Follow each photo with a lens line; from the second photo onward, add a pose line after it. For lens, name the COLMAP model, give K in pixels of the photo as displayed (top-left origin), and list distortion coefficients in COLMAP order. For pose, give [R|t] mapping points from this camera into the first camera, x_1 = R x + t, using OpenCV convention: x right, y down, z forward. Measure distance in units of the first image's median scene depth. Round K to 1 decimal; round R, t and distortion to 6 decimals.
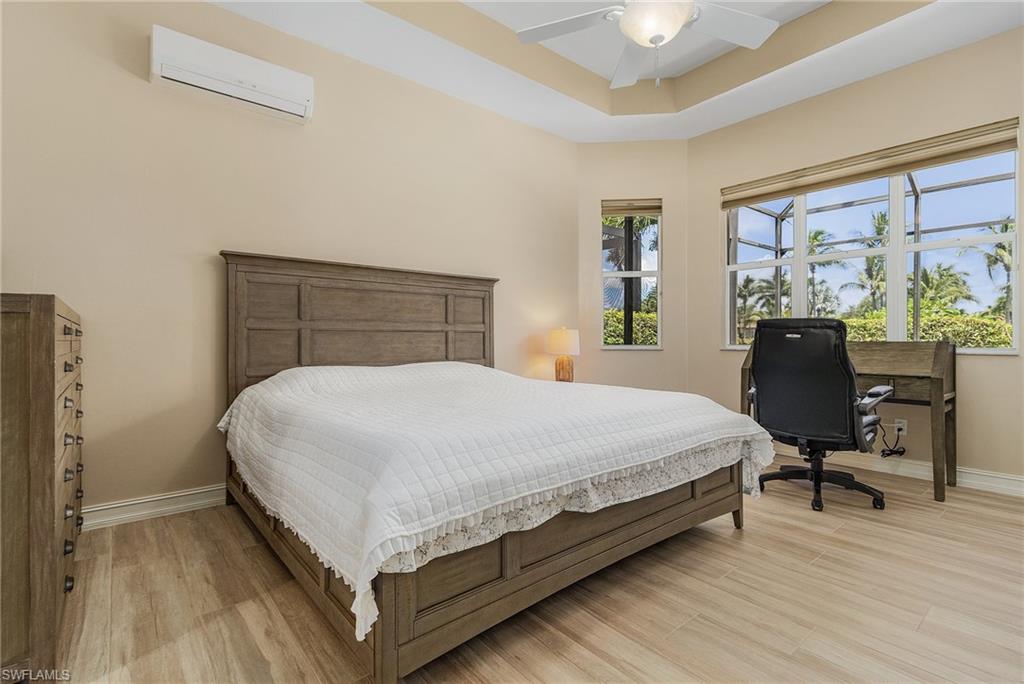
lens RADIAL K [[474.4, 0, 509.9], [0, 474.4, 339.8], [0, 0, 1]] dist [-0.002813, -0.000108]
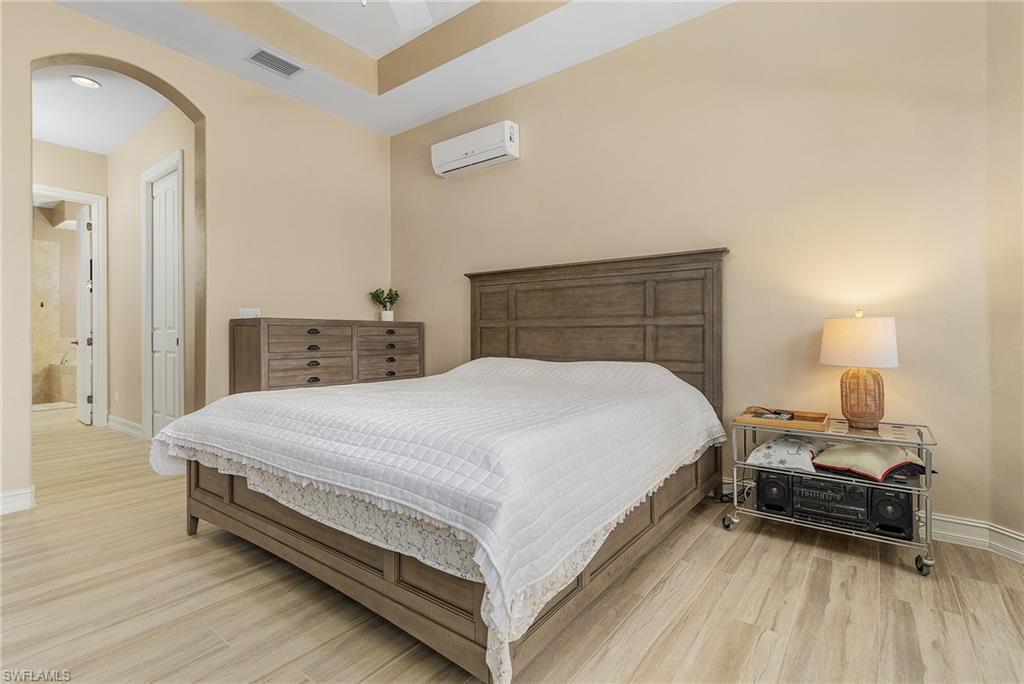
lens RADIAL K [[474.4, 0, 513.2], [0, 474.4, 334.9], [0, 0, 1]] dist [-0.002813, -0.000108]
pose [[0.240270, 0.002693, -0.970702, 0.672368], [-0.001657, 0.999996, 0.002364, -0.004139], [0.970705, 0.001040, 0.240274, 0.631508]]
